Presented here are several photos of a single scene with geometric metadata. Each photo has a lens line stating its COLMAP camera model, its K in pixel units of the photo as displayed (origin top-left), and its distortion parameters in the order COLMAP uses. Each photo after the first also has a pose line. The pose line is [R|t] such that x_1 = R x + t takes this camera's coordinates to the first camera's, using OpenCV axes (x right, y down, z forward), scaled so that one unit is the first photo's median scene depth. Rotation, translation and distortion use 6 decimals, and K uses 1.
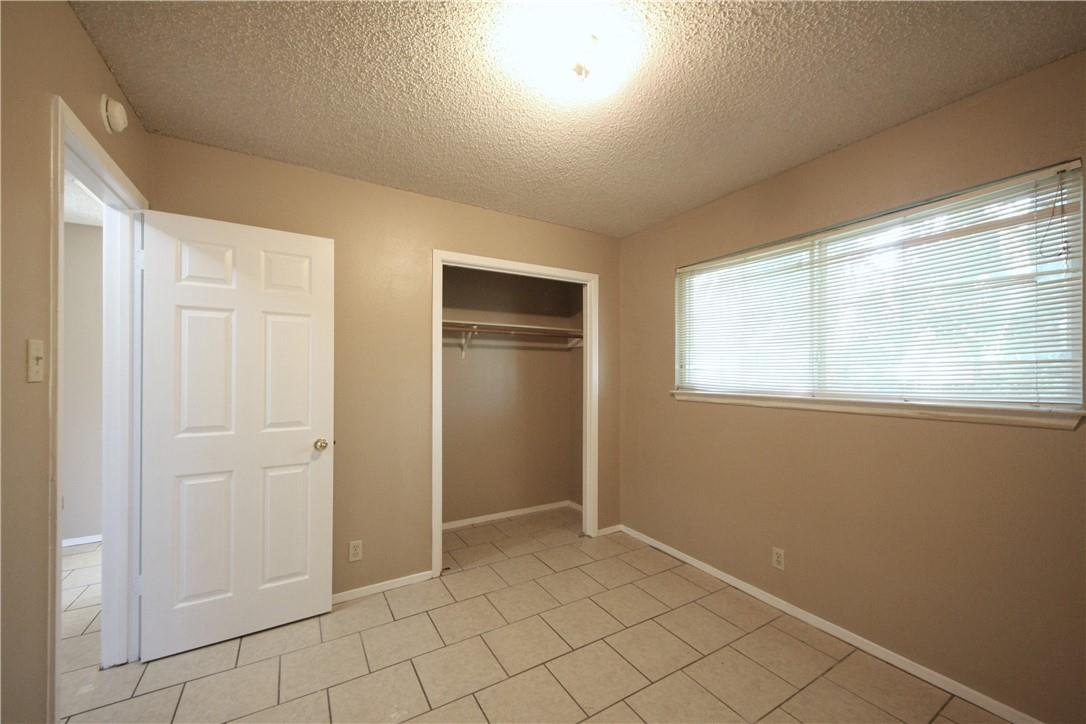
lens RADIAL K [[417.8, 0, 543.0], [0, 417.8, 362.0], [0, 0, 1]] dist [0.016342, -0.004149]
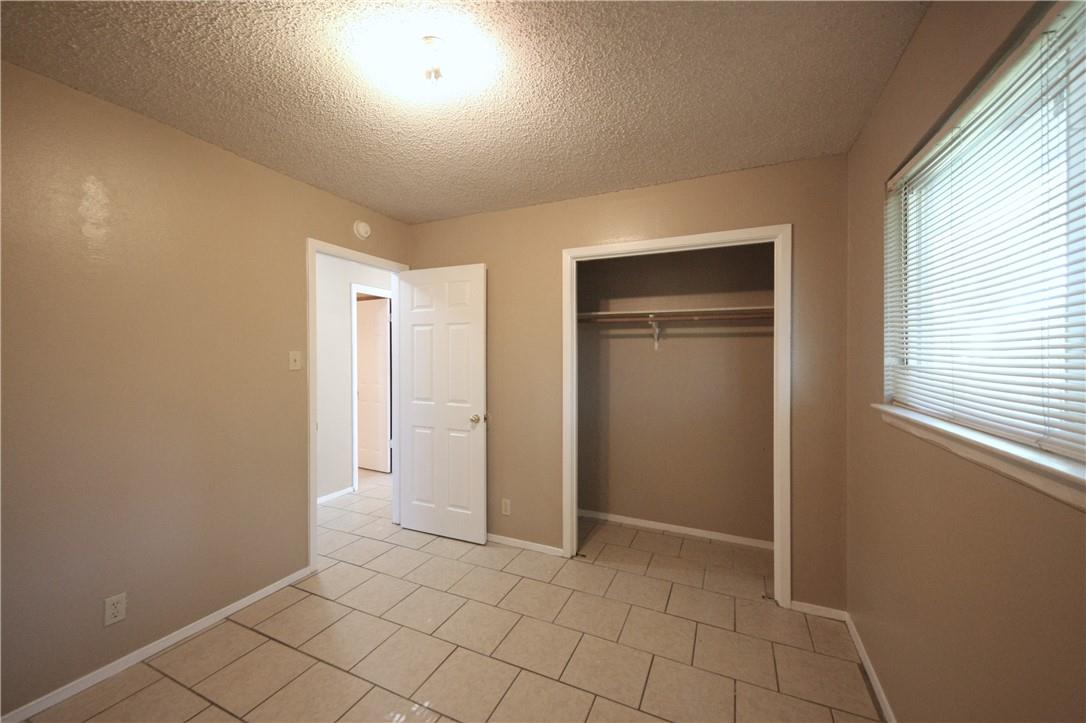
lens RADIAL K [[417.8, 0, 543.0], [0, 417.8, 361.5], [0, 0, 1]] dist [0.016342, -0.004149]
pose [[0.560042, 0.008812, -0.828418, 0.648573], [0.016404, 0.999629, 0.021722, -0.011539], [0.828302, -0.025754, 0.559690, 0.401191]]
